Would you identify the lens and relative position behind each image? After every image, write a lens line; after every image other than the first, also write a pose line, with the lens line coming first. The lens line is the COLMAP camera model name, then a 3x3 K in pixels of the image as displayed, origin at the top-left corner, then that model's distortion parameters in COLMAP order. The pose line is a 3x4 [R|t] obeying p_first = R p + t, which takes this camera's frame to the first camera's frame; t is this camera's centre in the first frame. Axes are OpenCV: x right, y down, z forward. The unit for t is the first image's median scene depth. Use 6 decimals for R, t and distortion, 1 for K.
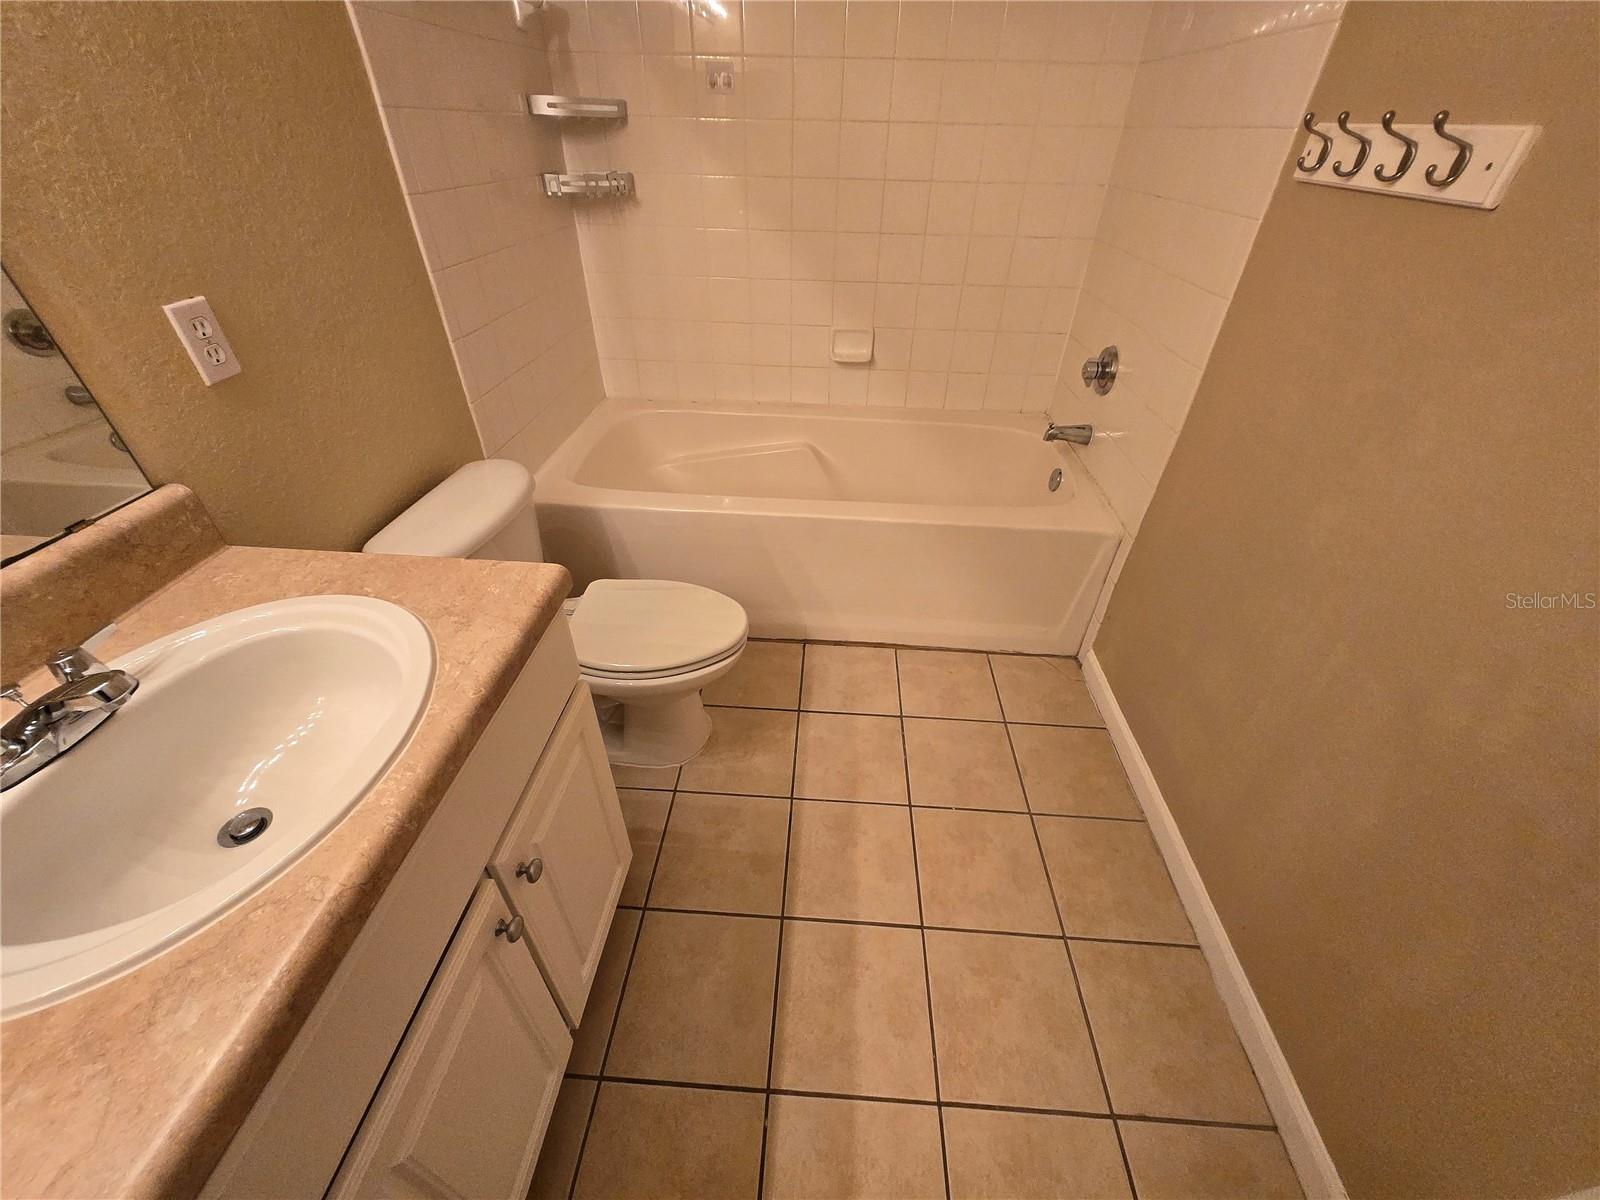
lens RADIAL K [[606.0, 0, 770.2], [0, 606.0, 588.3], [0, 0, 1]] dist [0.005613, -0.002009]
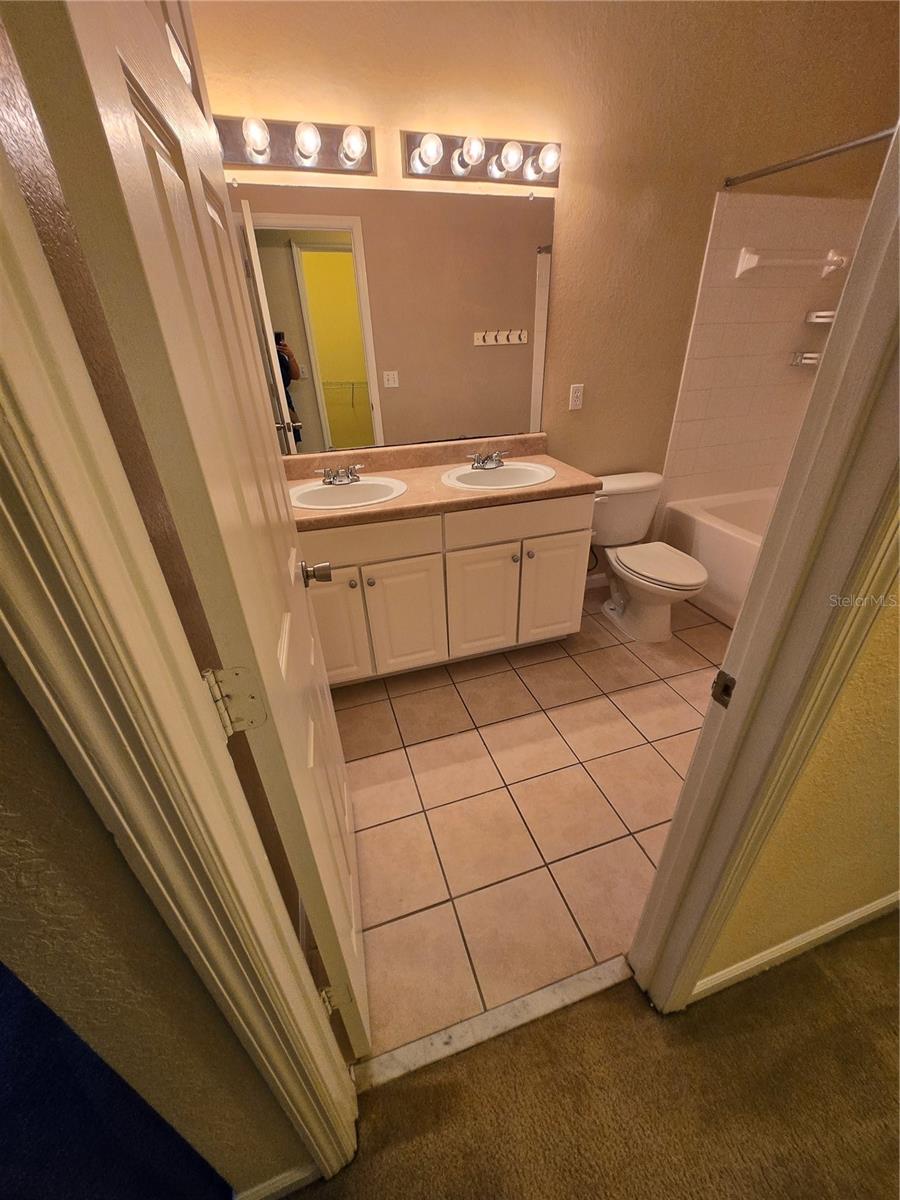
lens RADIAL K [[454.5, 0, 463.6], [0, 454.5, 594.2], [0, 0, 1]] dist [0.005613, -0.002009]
pose [[0.381282, 0.443909, -0.810906, 0.969242], [-0.531621, 0.822905, 0.200514, 0.223751], [0.756309, 0.354642, 0.549750, -0.326353]]
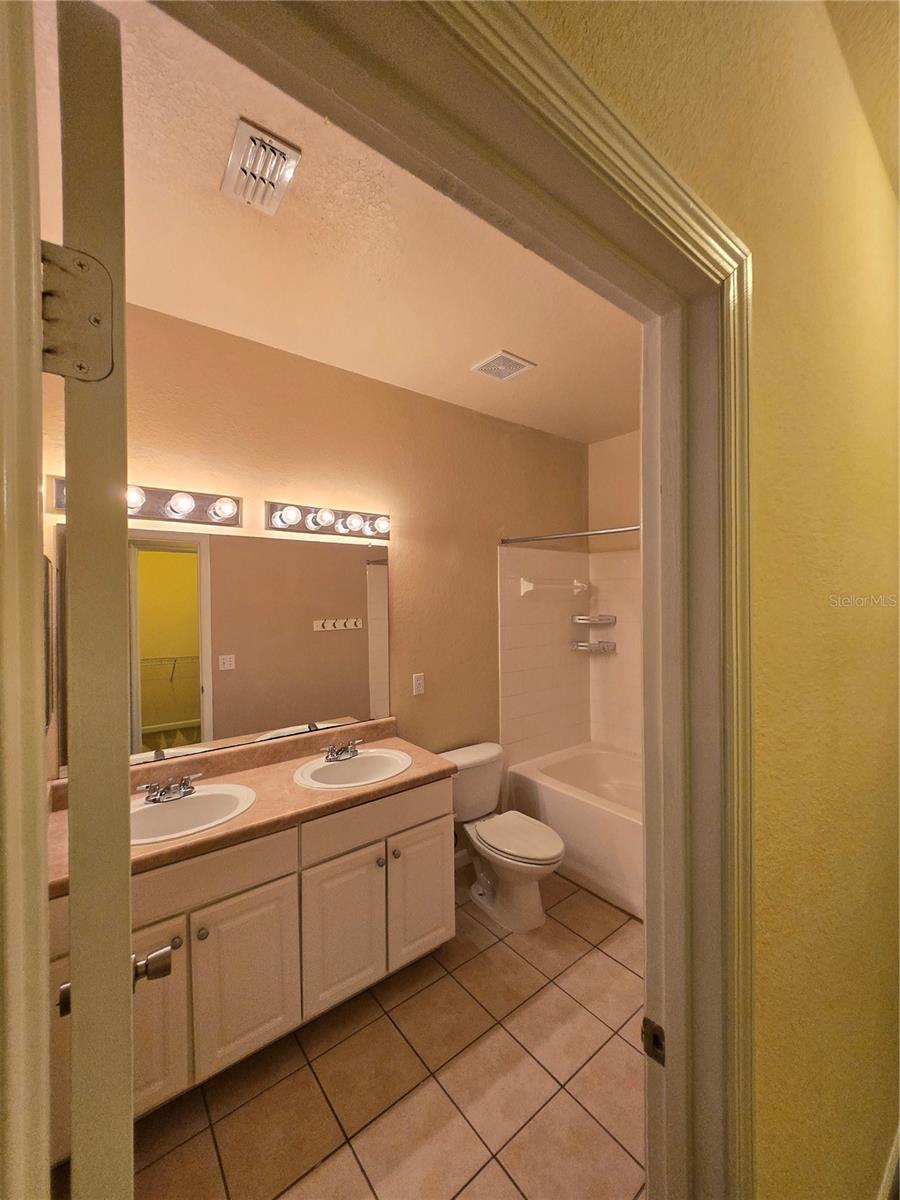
lens RADIAL K [[454.5, 0, 453.8], [0, 454.5, 610.3], [0, 0, 1]] dist [0.005613, -0.002009]
pose [[0.673237, 0.002389, -0.739423, 0.927455], [-0.429642, 0.815130, -0.388551, 0.155878], [0.601797, 0.579274, 0.549802, -0.481061]]
